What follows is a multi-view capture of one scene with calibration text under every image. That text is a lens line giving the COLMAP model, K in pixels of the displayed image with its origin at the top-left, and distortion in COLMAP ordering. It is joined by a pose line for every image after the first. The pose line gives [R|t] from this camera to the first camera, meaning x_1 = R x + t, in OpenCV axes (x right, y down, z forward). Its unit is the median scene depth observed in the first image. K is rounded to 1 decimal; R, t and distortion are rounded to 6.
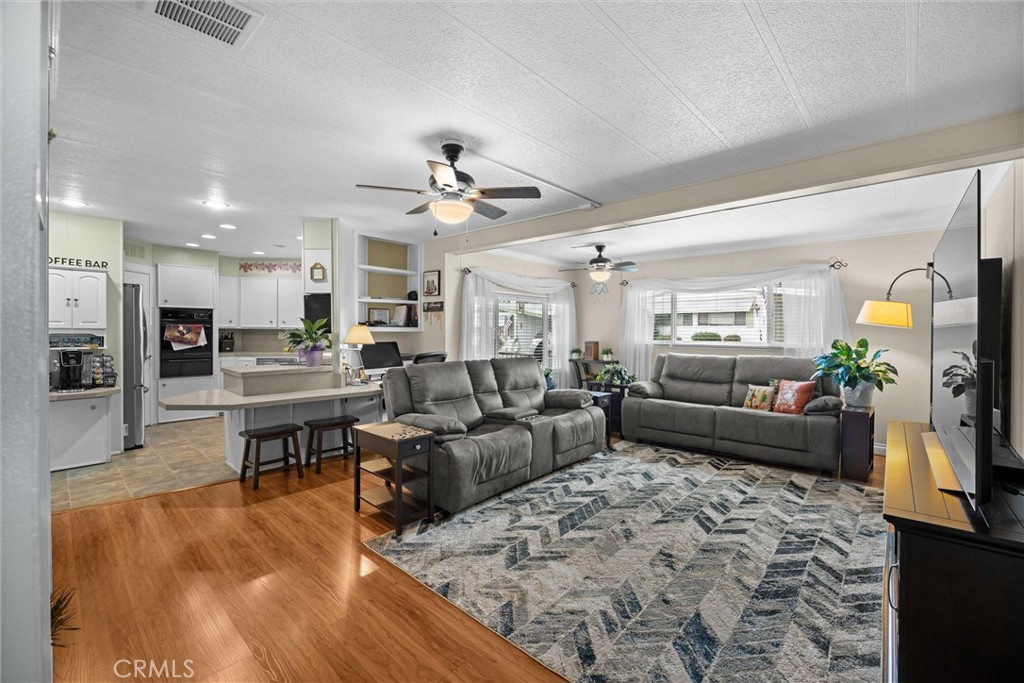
lens RADIAL K [[432.5, 0, 517.1], [0, 432.5, 330.8], [0, 0, 1]] dist [-0.015647, 0.000046]
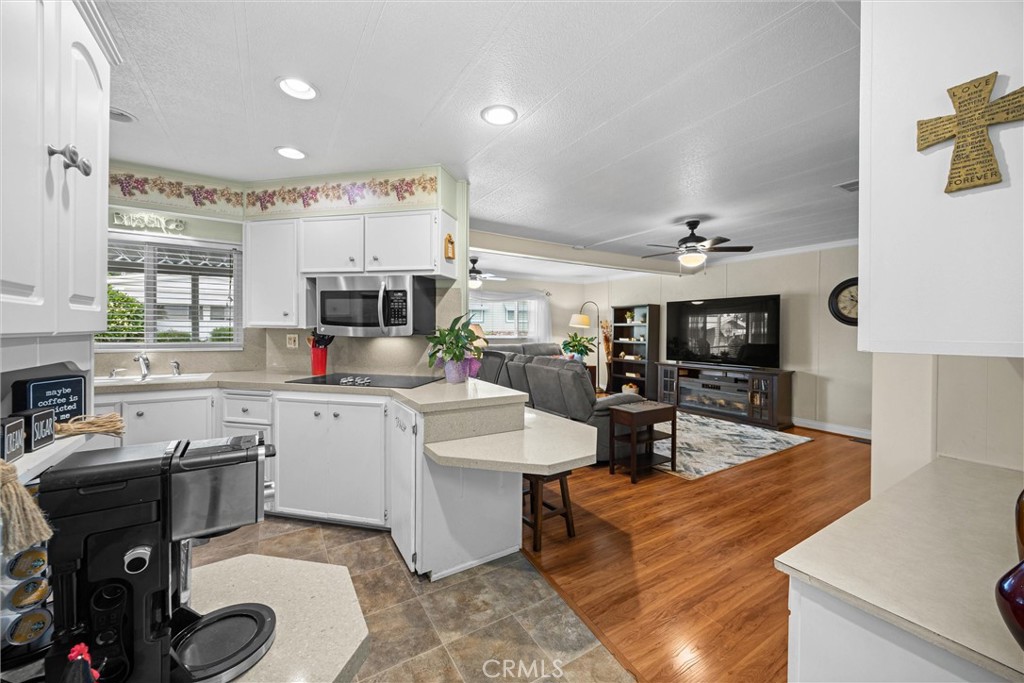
lens RADIAL K [[389.6, 0, 513.7], [0, 389.6, 332.6], [0, 0, 1]] dist [-0.000359, -0.000288]
pose [[0.273118, -0.012443, 0.961900, -1.456981], [-0.004006, 0.999893, 0.014072, -0.008395], [-0.961972, -0.007697, 0.273039, 1.009527]]
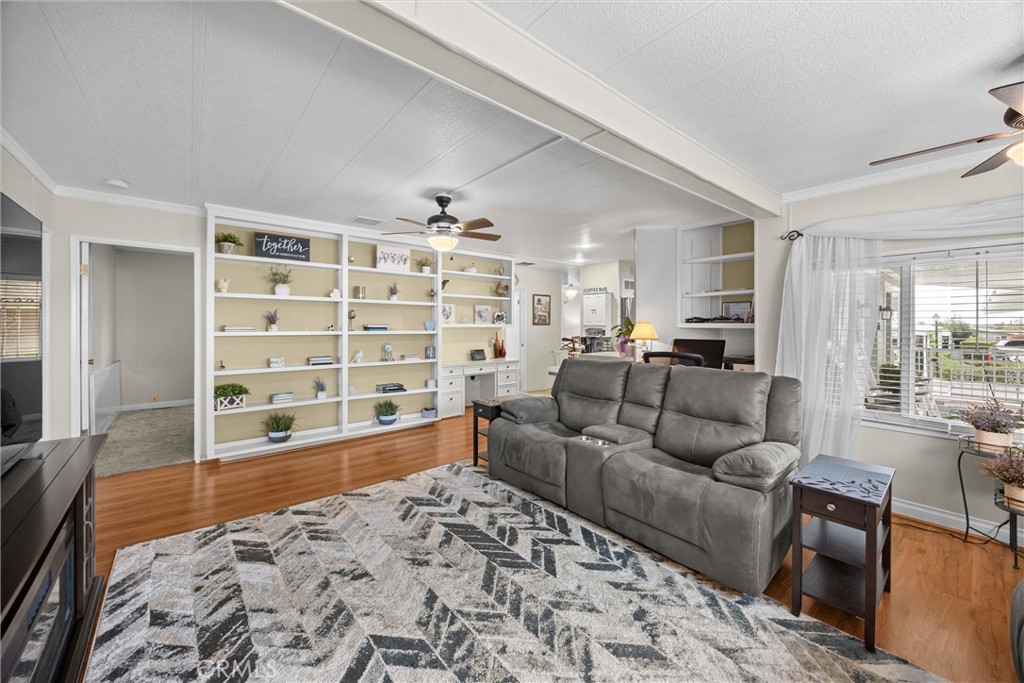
lens RADIAL K [[388.4, 0, 515.2], [0, 388.4, 327.2], [0, 0, 1]] dist [-0.000319, -0.000109]
pose [[-0.134610, 0.001635, -0.990897, 0.877242], [-0.003292, 0.999992, 0.002097, -0.000748], [0.990893, 0.003544, -0.134604, 1.134994]]
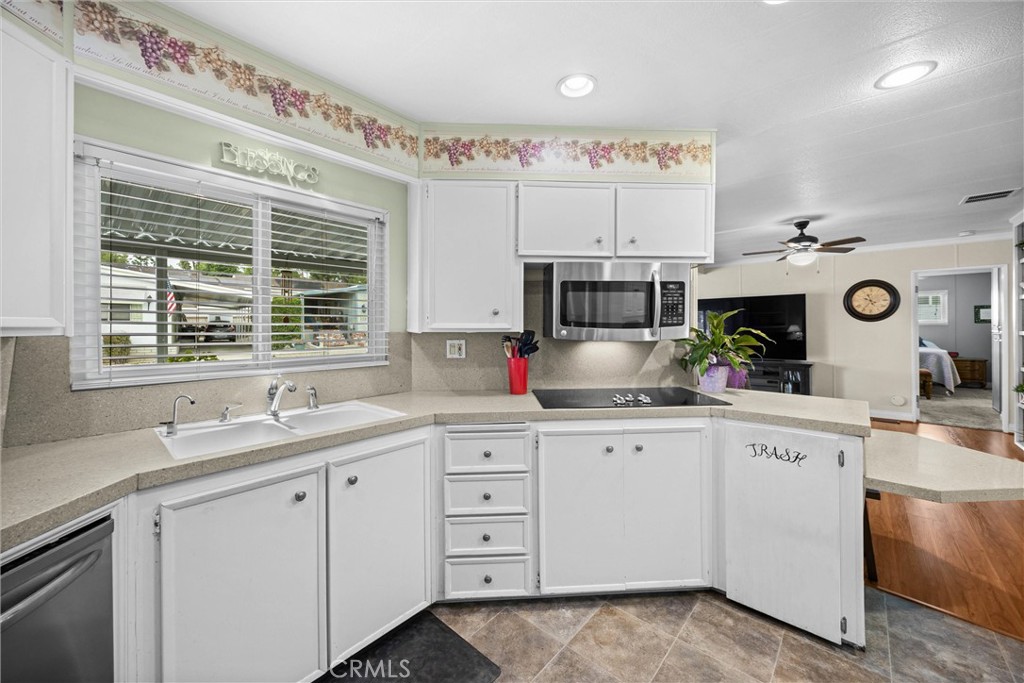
lens RADIAL K [[388.4, 0, 515.2], [0, 388.4, 327.2], [0, 0, 1]] dist [-0.000319, -0.000109]
pose [[-0.010643, -0.004059, 0.999935, -1.377970], [0.009589, 0.999945, 0.004162, -0.014211], [-0.999897, 0.009633, -0.010603, 1.754953]]
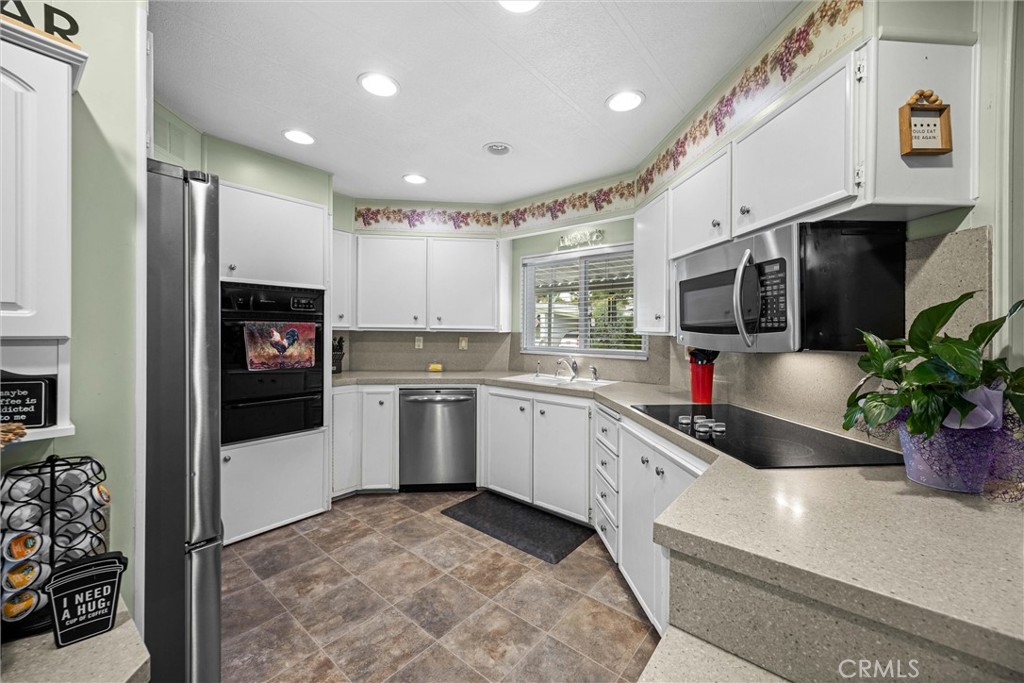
lens RADIAL K [[397.6, 0, 515.2], [0, 397.6, 333.6], [0, 0, 1]] dist [0.001867, 0.000279]
pose [[0.998903, 0.004154, 0.046649, -1.012148], [-0.004354, 0.999982, 0.004191, -0.009051], [-0.046631, -0.004390, 0.998903, 1.064345]]
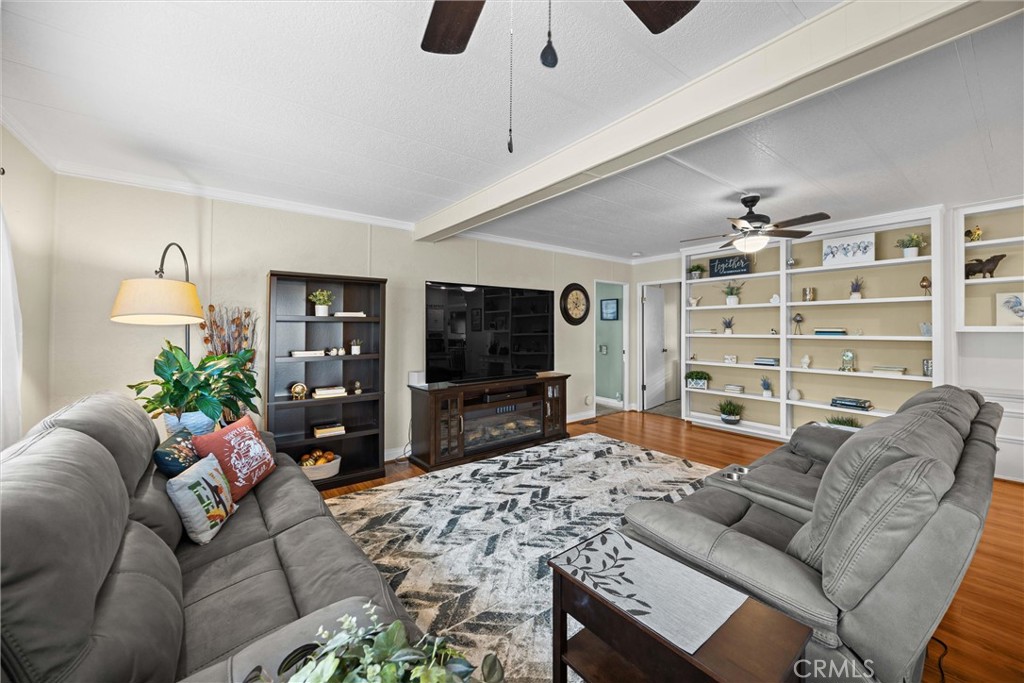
lens RADIAL K [[388.4, 0, 515.2], [0, 388.4, 327.2], [0, 0, 1]] dist [-0.000319, -0.000109]
pose [[-0.984370, -0.001933, 0.176100, 0.298806], [-0.002444, 0.999993, -0.002685, -0.003449], [-0.176093, -0.003073, -0.984369, 1.899639]]
